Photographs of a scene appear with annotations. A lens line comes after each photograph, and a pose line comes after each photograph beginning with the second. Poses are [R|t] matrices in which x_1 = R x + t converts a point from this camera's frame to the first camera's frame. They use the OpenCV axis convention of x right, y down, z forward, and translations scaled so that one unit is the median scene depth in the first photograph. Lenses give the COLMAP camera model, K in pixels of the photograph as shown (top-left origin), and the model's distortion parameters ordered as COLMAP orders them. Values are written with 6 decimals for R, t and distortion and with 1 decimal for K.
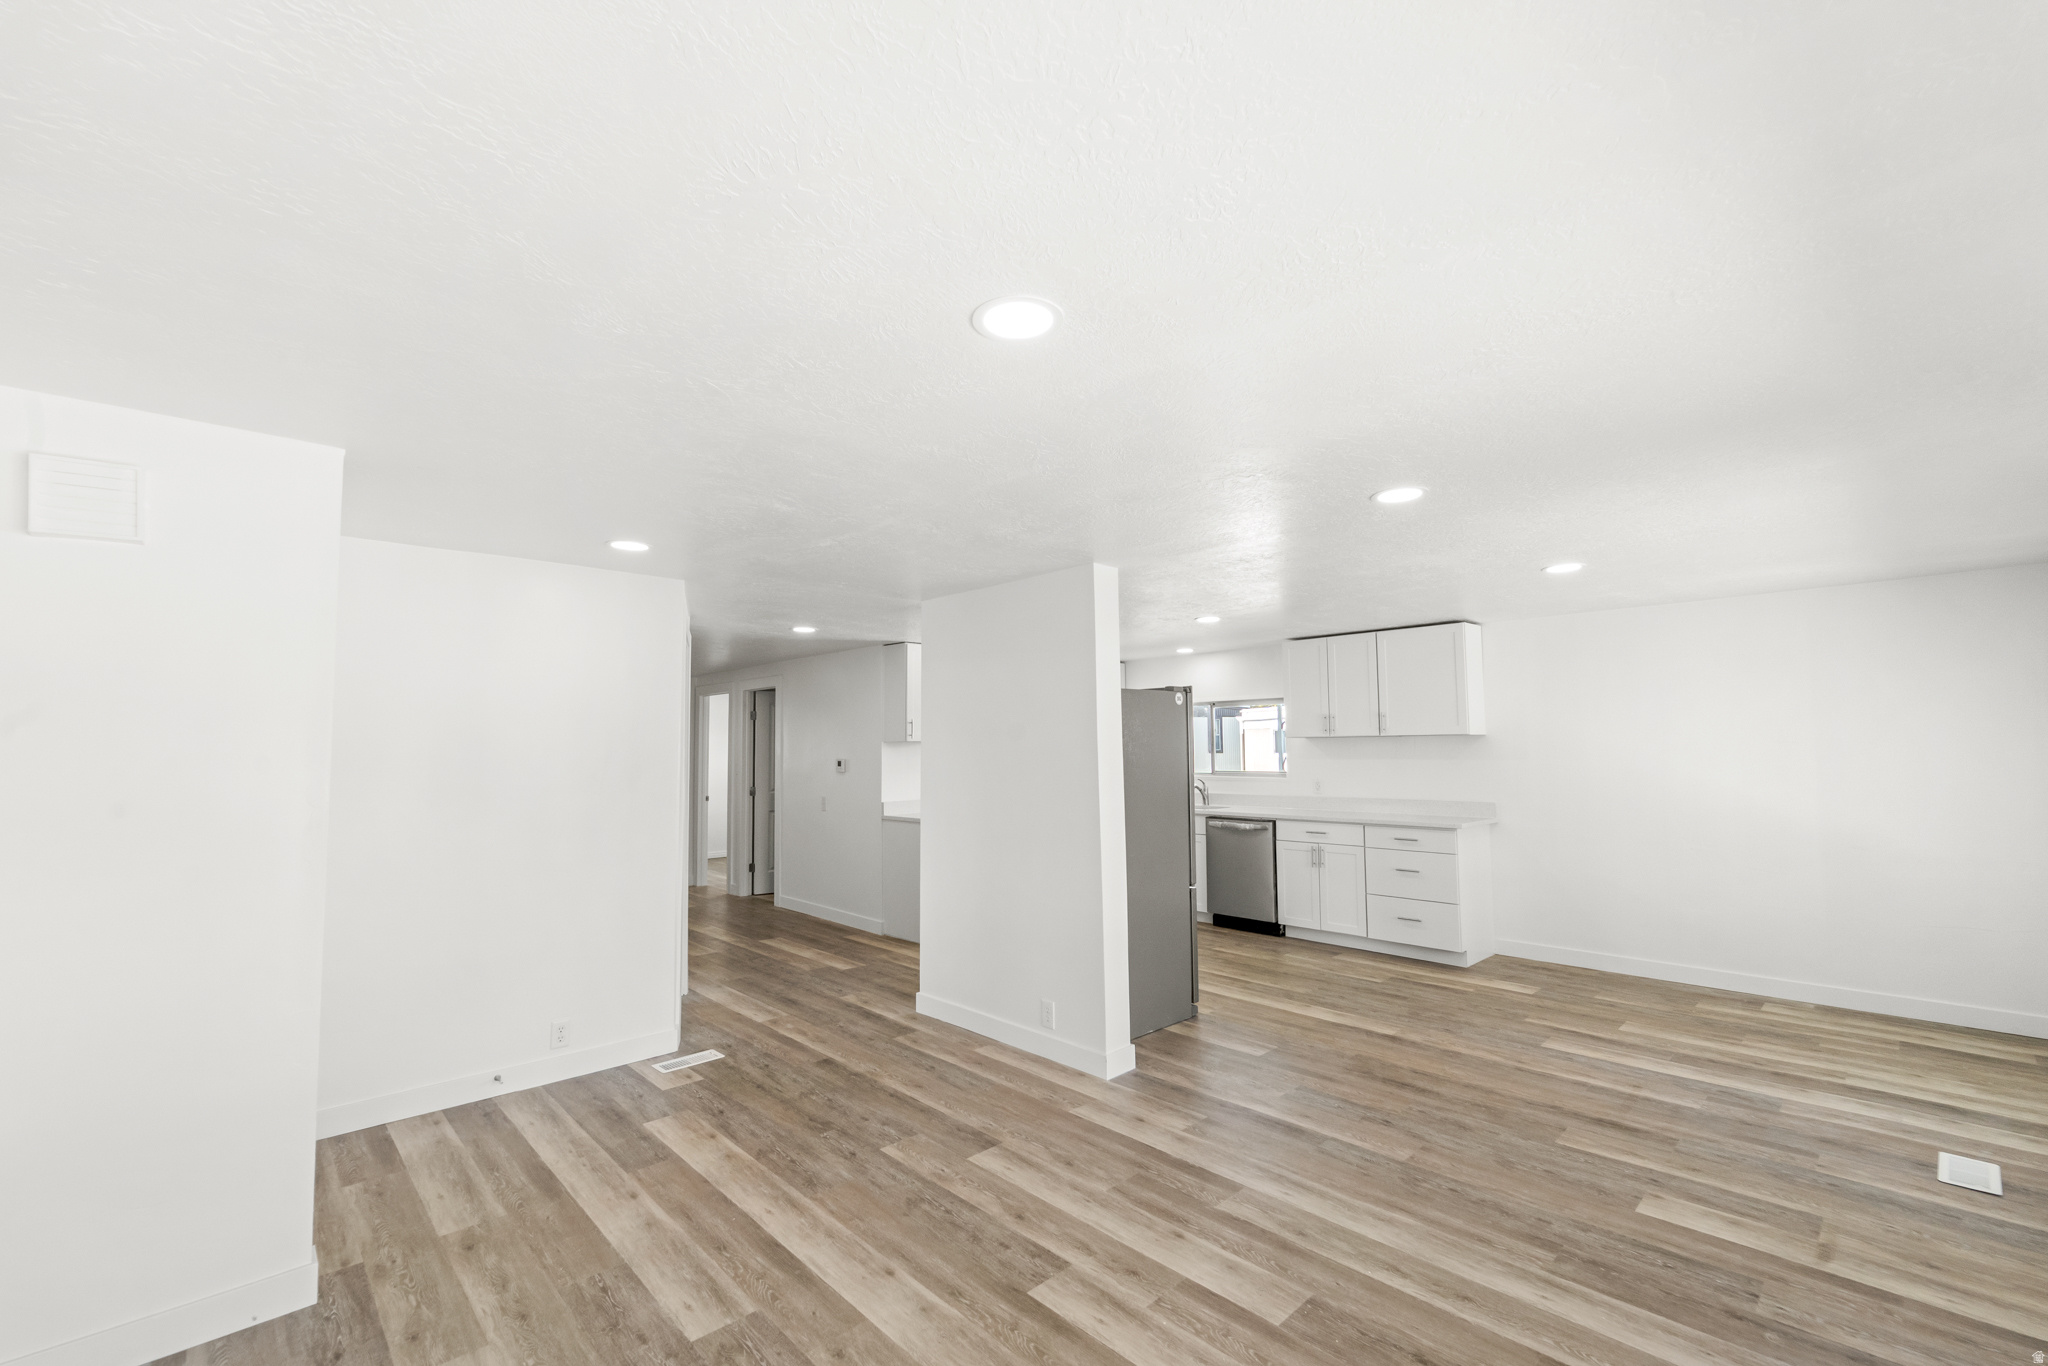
lens RADIAL K [[859.6, 0, 1023.3], [0, 859.6, 699.0], [0, 0, 1]] dist [0.001777, -0.001203]
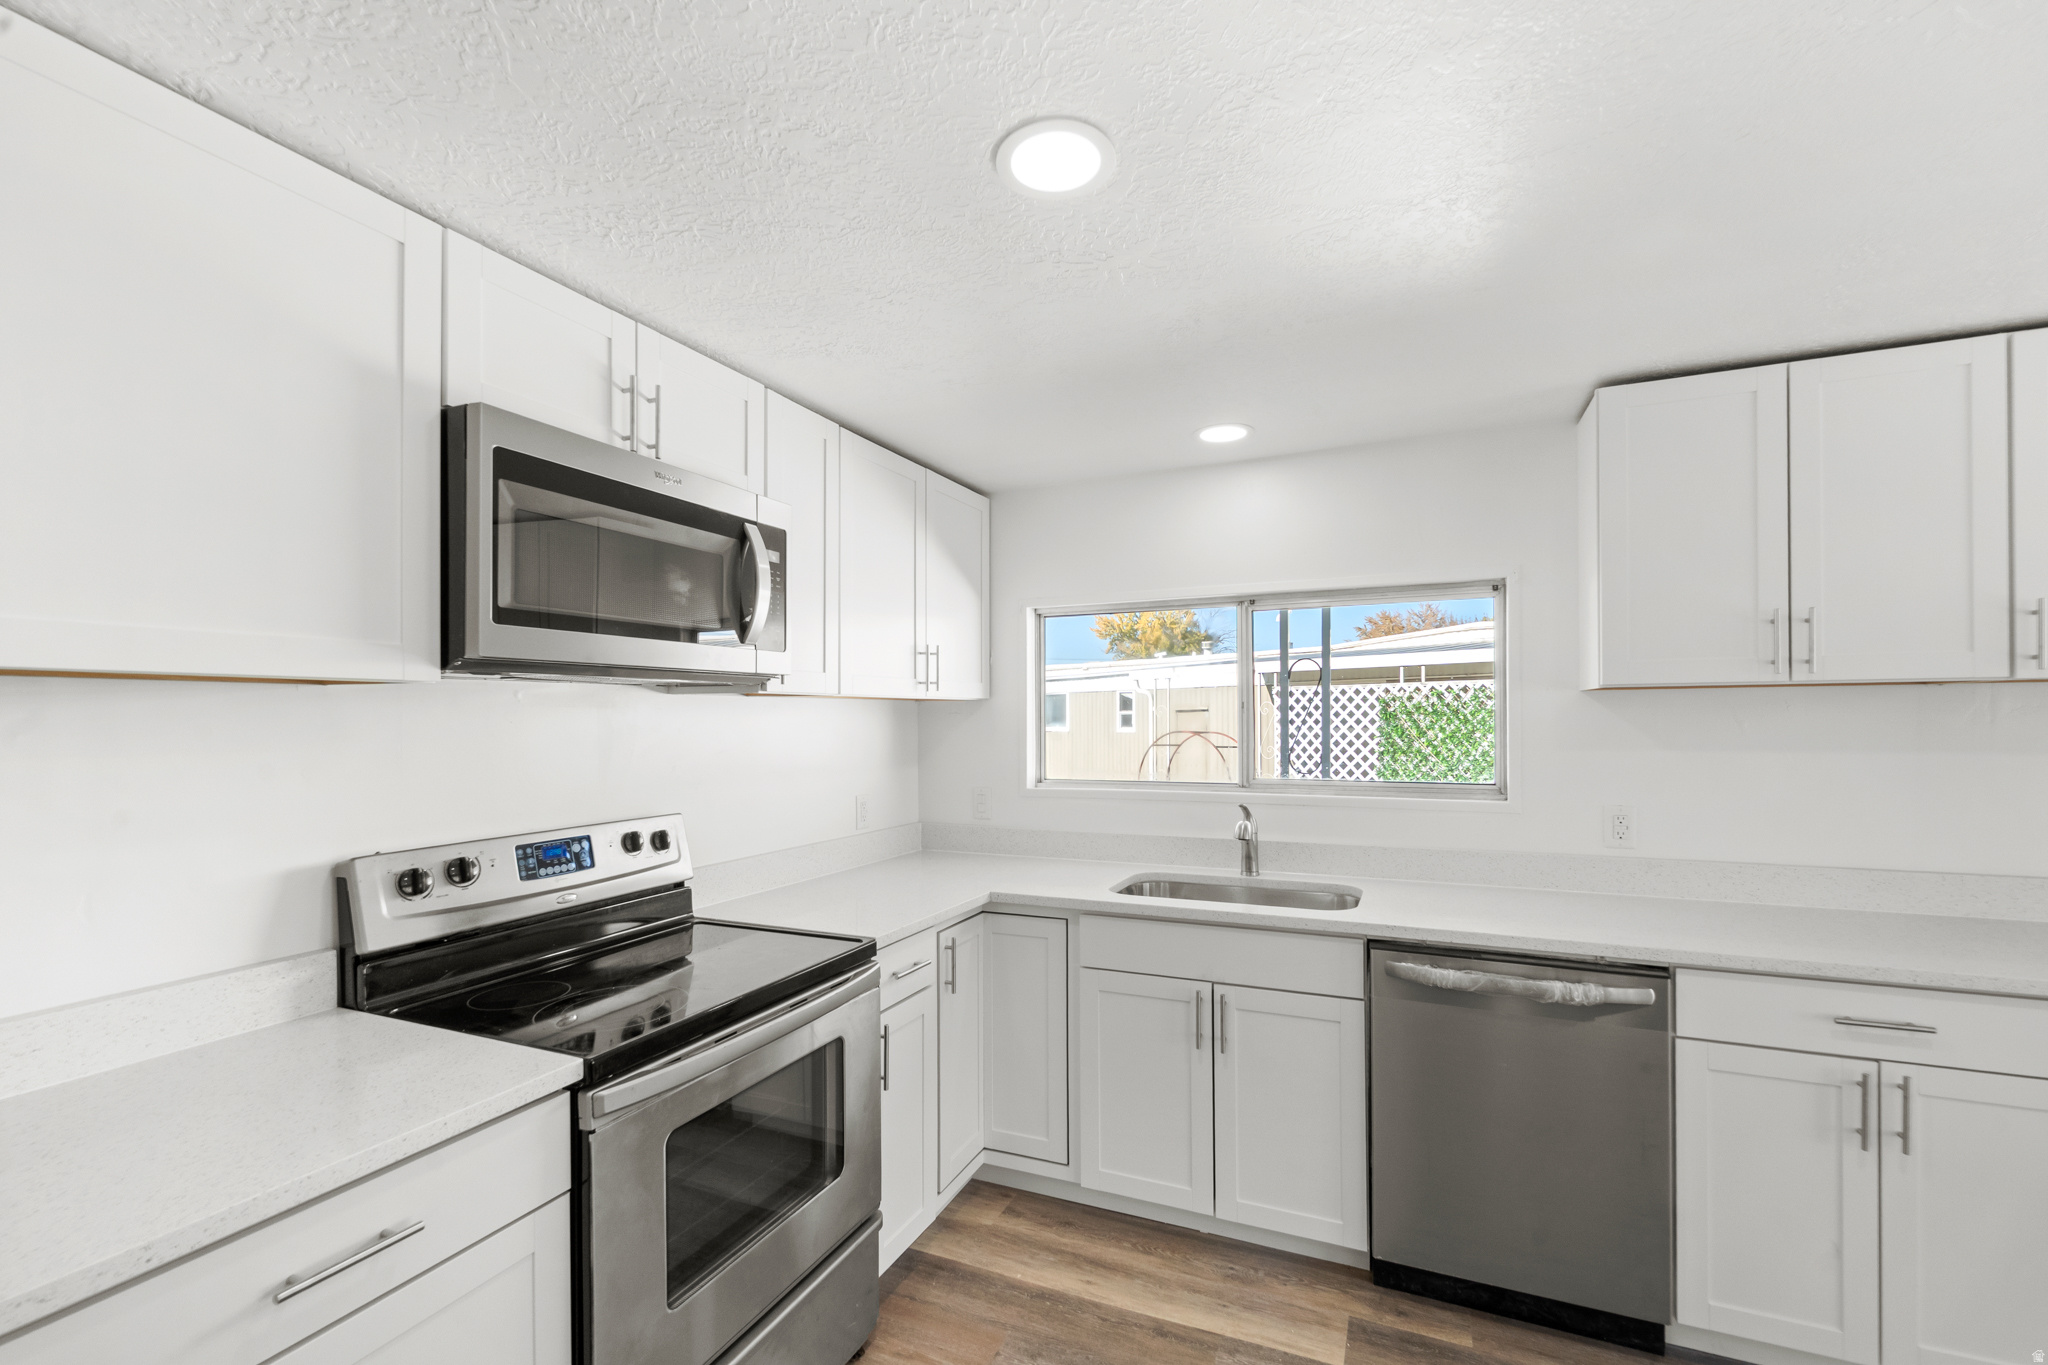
lens RADIAL K [[859.6, 0, 1039.3], [0, 859.6, 711.2], [0, 0, 1]] dist [0.001777, -0.001203]
pose [[0.918152, 0.004558, 0.396202, -0.026129], [-0.023743, 0.998770, 0.043531, 0.070115], [-0.395516, -0.049375, 0.917131, 1.224865]]
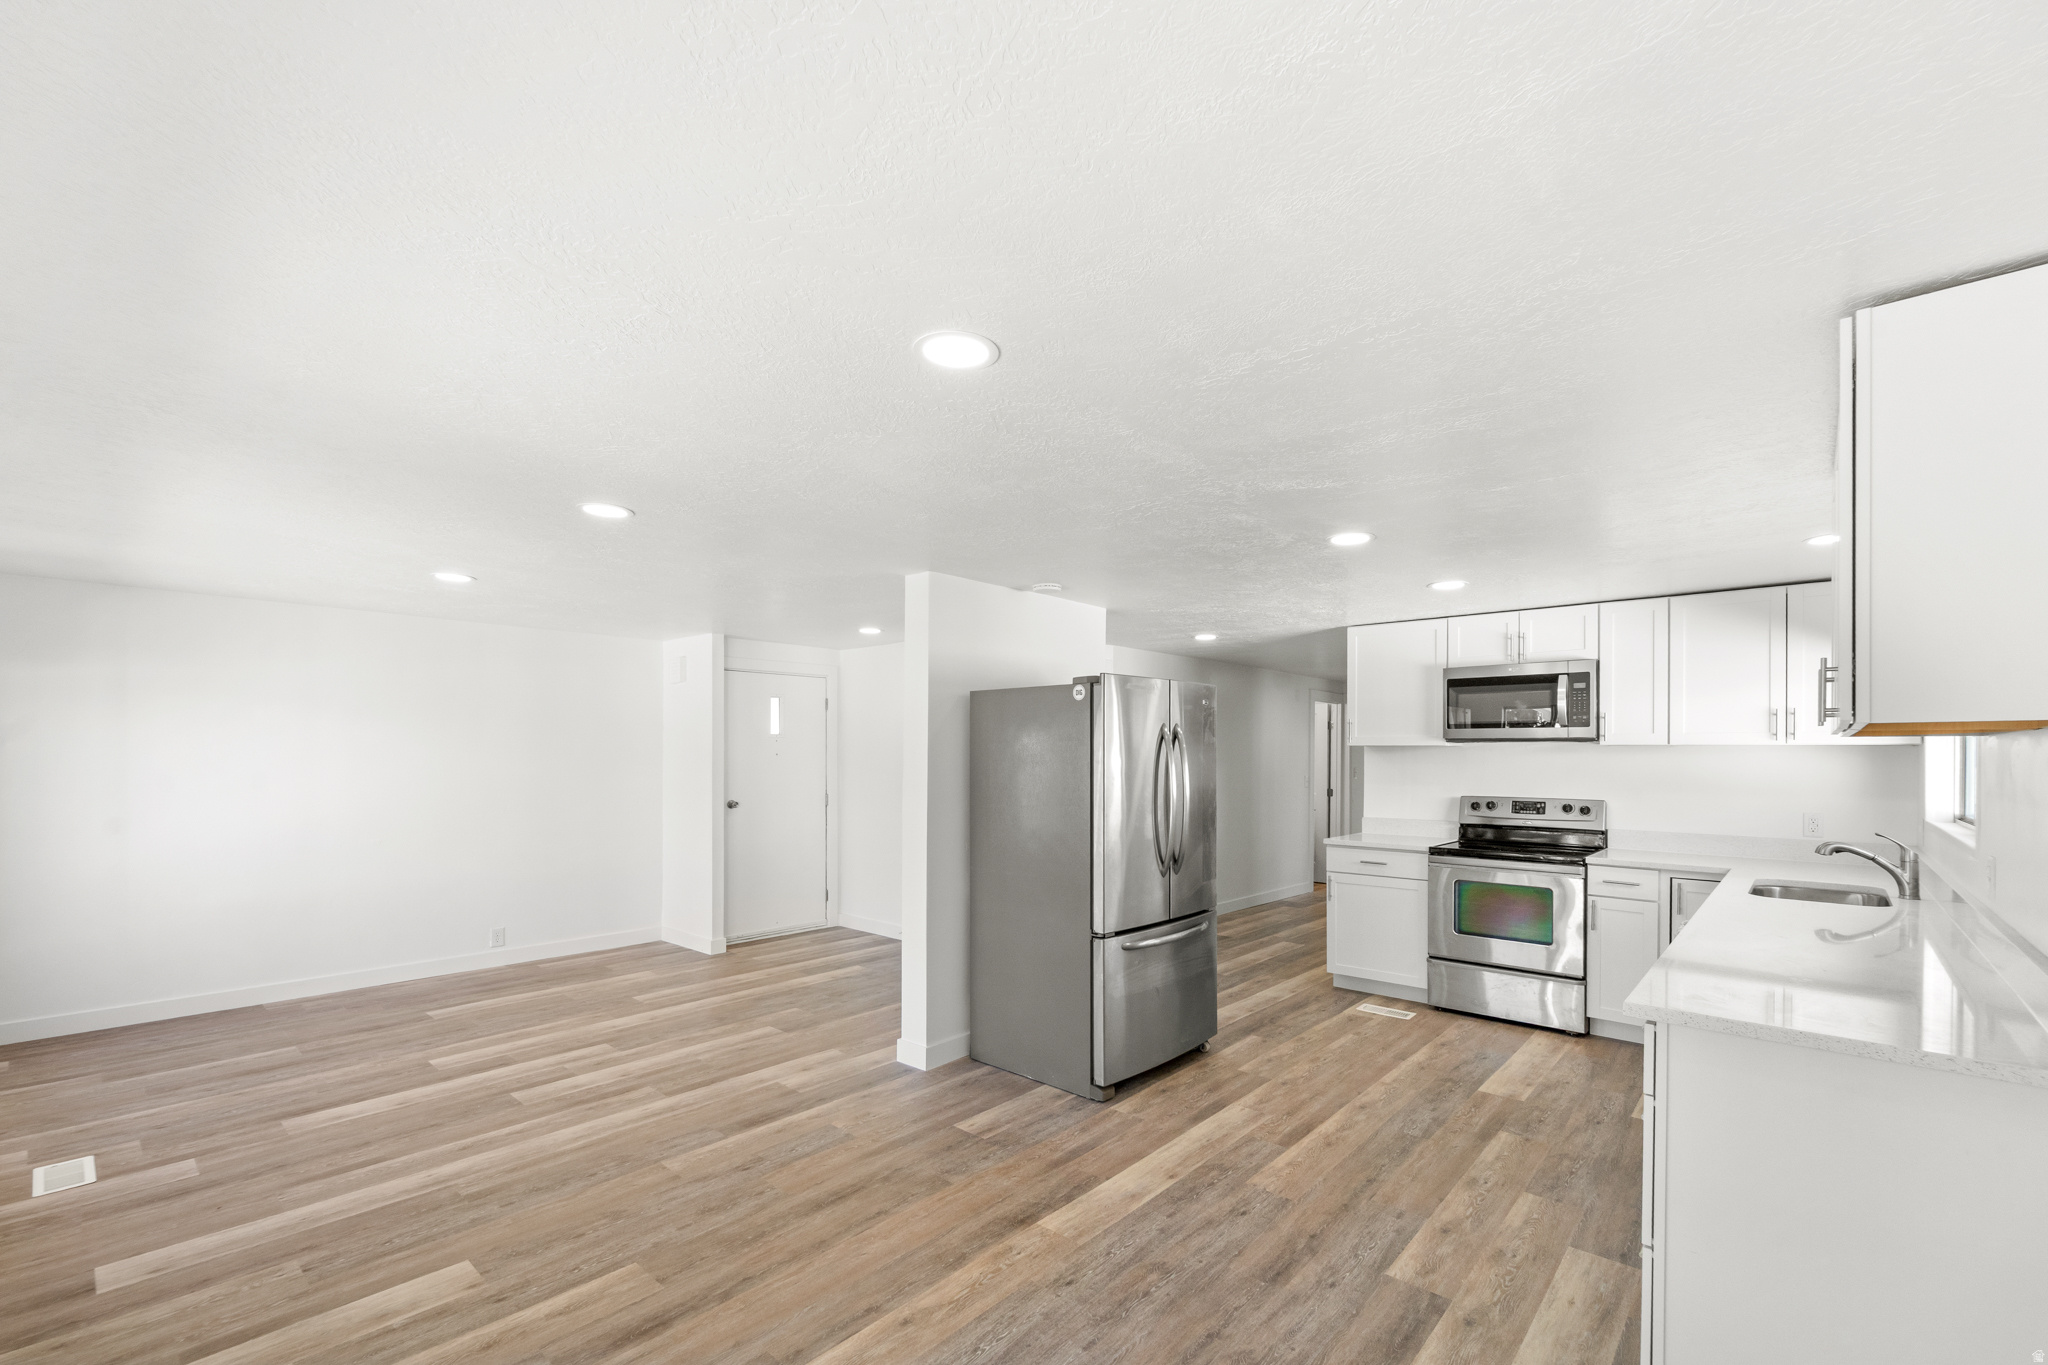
lens RADIAL K [[859.6, 0, 1034.1], [0, 859.6, 763.6], [0, 0, 1]] dist [0.001777, -0.001203]
pose [[0.089754, 0.021628, -0.995729, 1.021000], [0.050857, 0.998360, 0.026269, 0.043505], [0.994665, -0.052998, 0.088507, 0.946561]]
